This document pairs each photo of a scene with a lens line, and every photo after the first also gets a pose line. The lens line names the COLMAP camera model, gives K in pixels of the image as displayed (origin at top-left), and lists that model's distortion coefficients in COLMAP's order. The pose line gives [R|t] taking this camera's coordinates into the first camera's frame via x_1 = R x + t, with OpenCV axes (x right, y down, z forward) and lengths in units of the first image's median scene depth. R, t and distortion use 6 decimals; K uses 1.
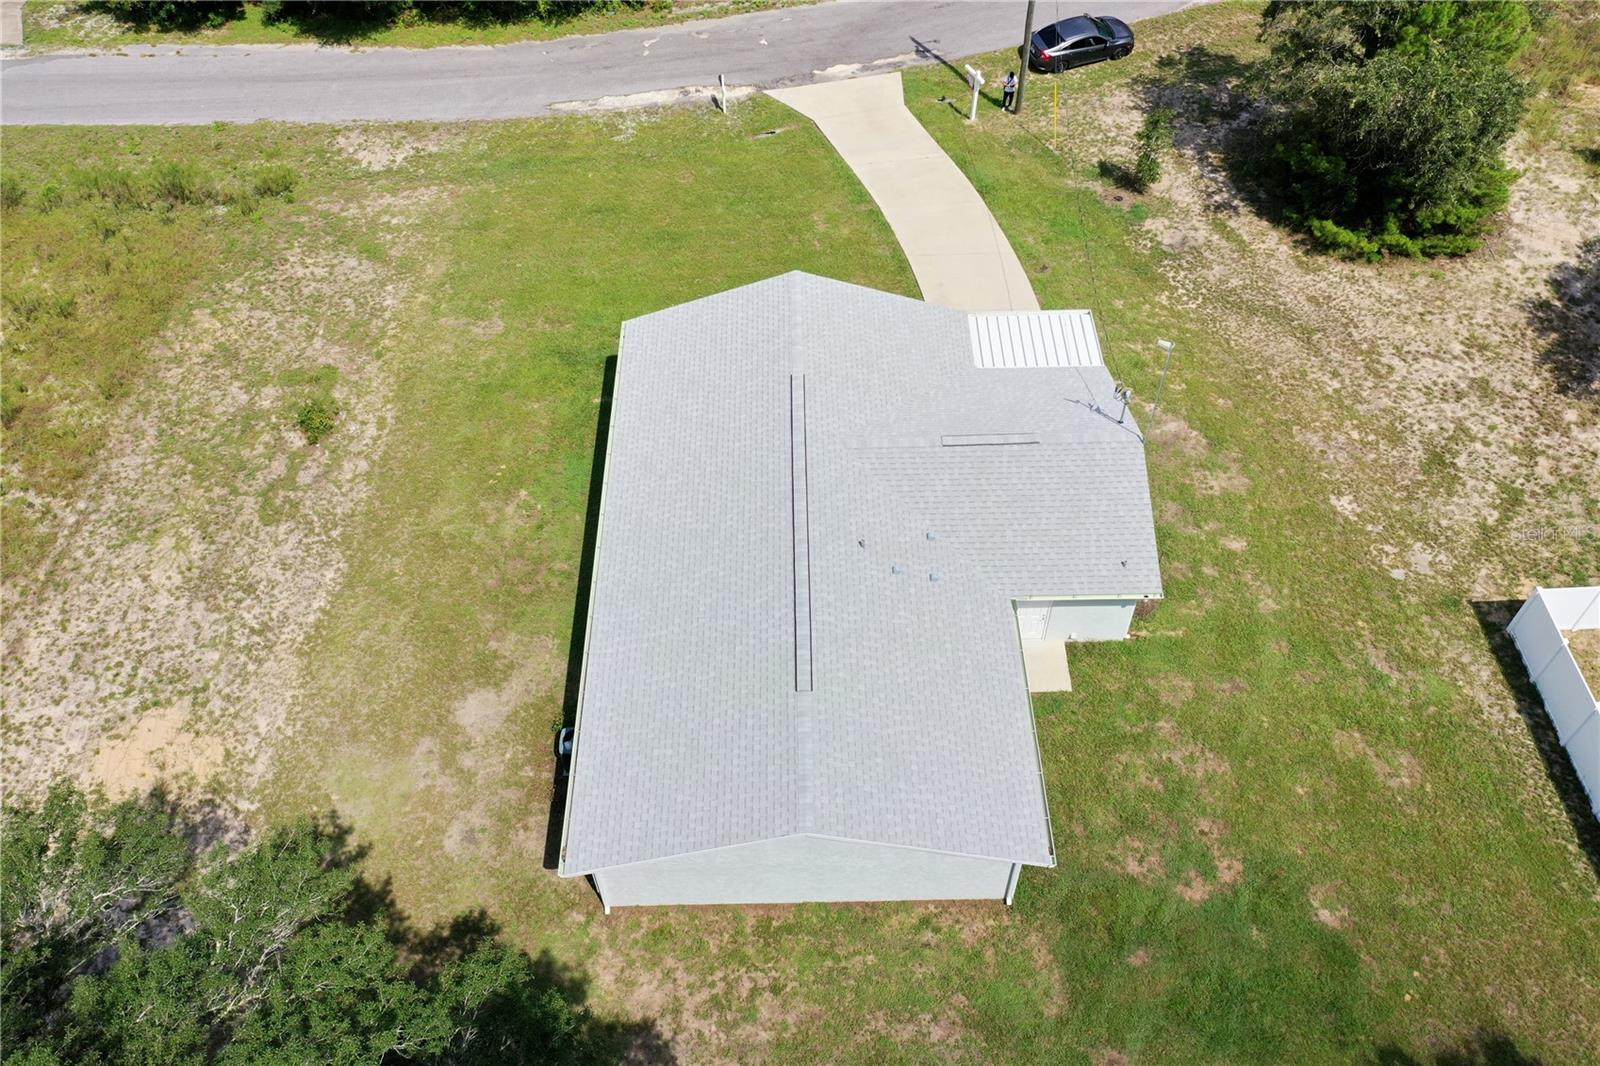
lens RADIAL K [[1277.4, 0, 798.6], [0, 1277.4, 530.6], [0, 0, 1]] dist [0.012011, -0.007574]
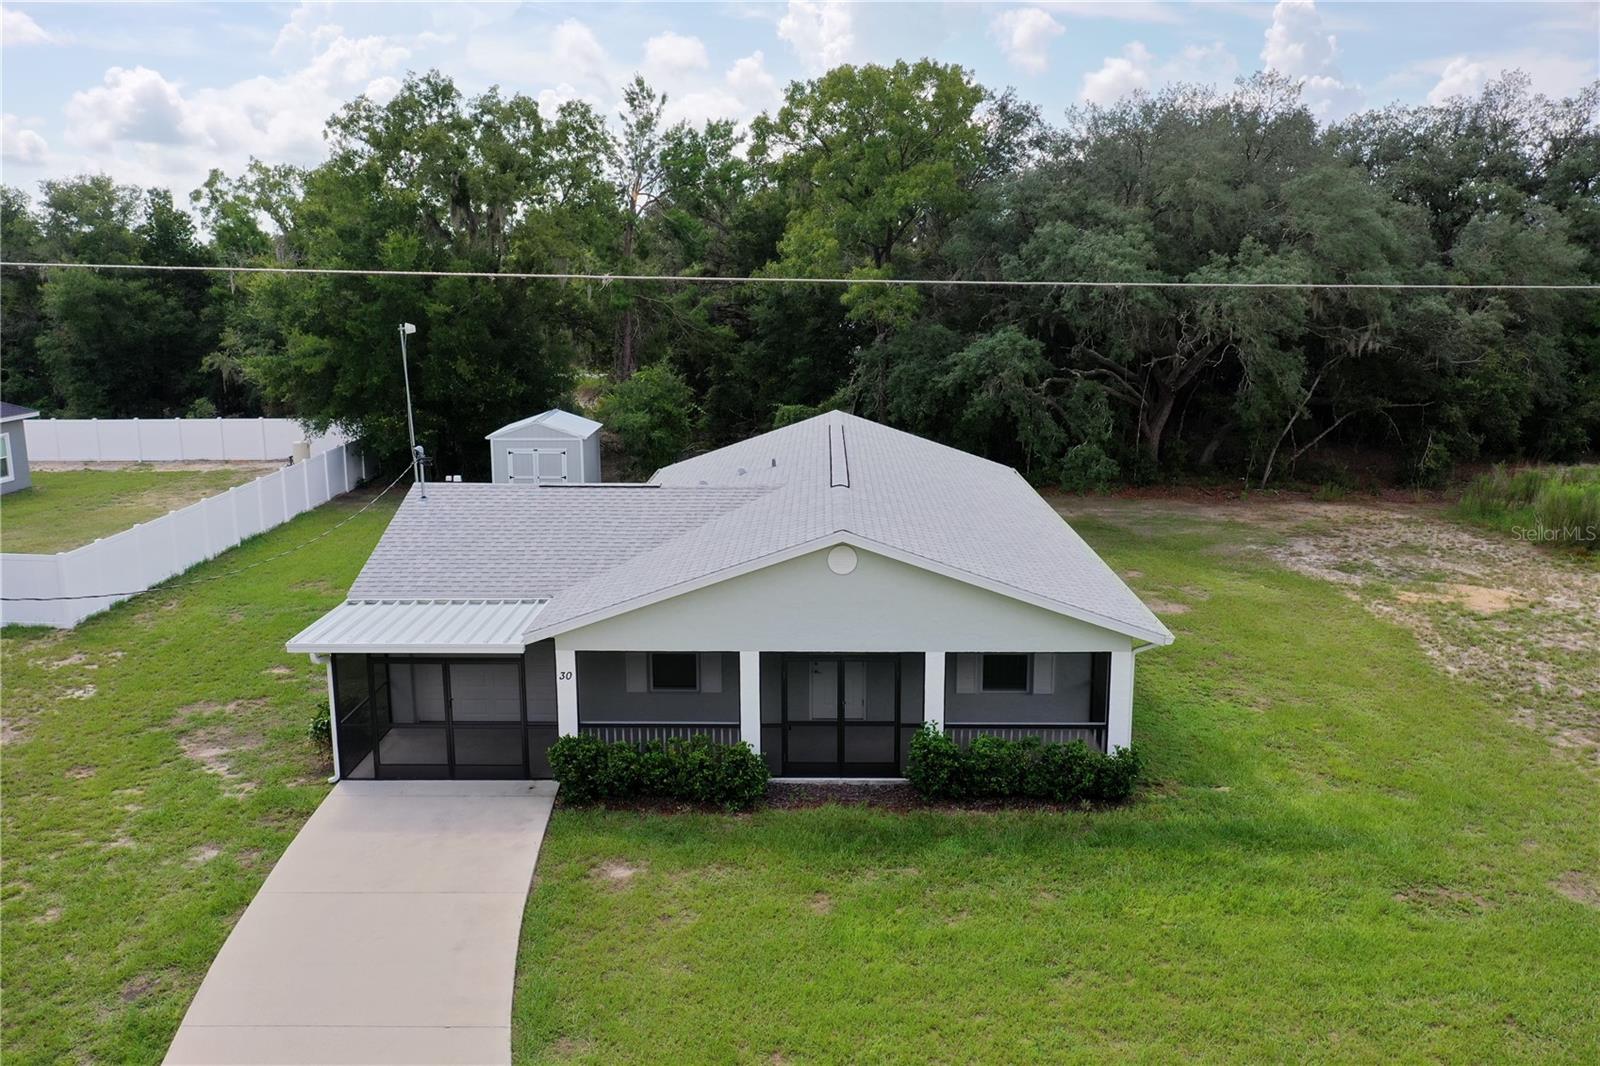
lens RADIAL K [[1277.4, 0, 796.1], [0, 1277.4, 508.2], [0, 0, 1]] dist [0.012011, -0.007574]
pose [[-0.999060, 0.014344, 0.040918, -0.005421], [0.042609, 0.499561, 0.865230, -0.708114], [-0.008030, 0.866160, -0.499703, 1.324222]]
